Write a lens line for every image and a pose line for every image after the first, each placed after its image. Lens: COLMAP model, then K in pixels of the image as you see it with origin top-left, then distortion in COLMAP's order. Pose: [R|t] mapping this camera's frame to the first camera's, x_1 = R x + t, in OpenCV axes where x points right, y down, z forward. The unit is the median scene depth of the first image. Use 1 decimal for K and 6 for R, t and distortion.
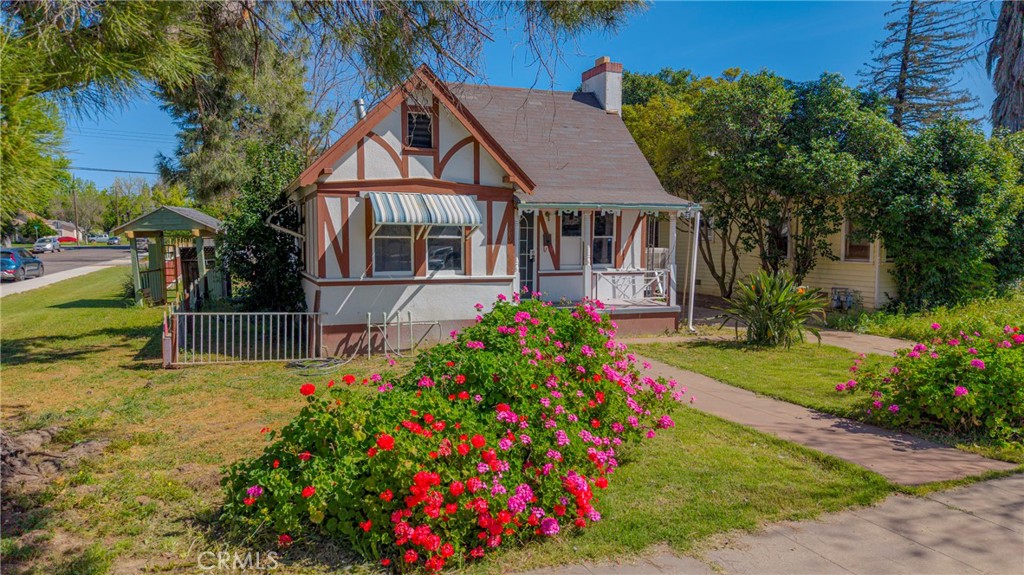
lens RADIAL K [[684.5, 0, 520.2], [0, 684.5, 294.5], [0, 0, 1]] dist [0.023394, -0.033614]
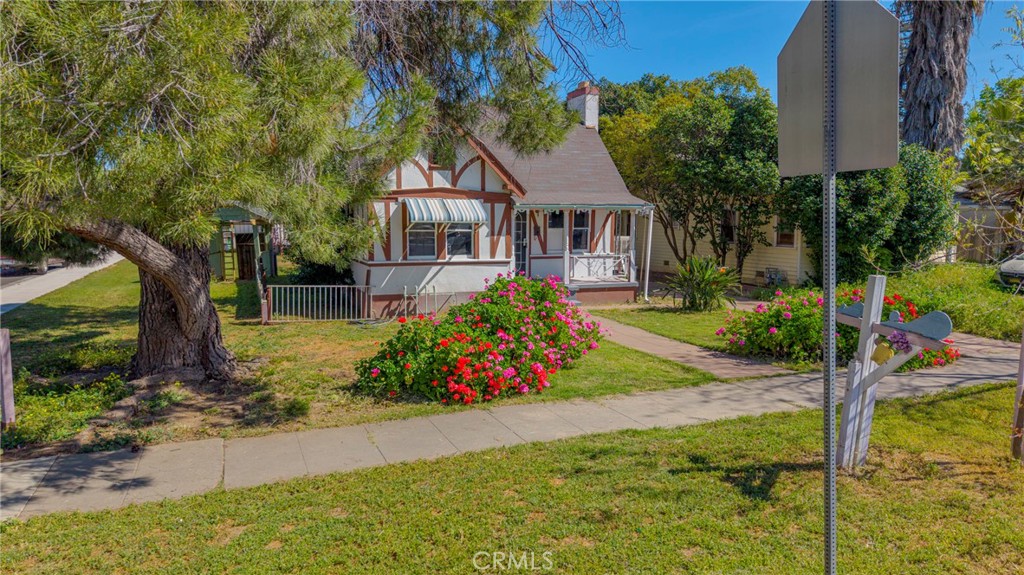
lens RADIAL K [[684.5, 0, 517.0], [0, 684.5, 297.6], [0, 0, 1]] dist [0.023394, -0.033614]
pose [[0.999974, 0.001744, -0.006926, 0.013066], [-0.001498, 0.999372, 0.035391, 0.000821], [0.006983, -0.035380, 0.999350, -0.356220]]
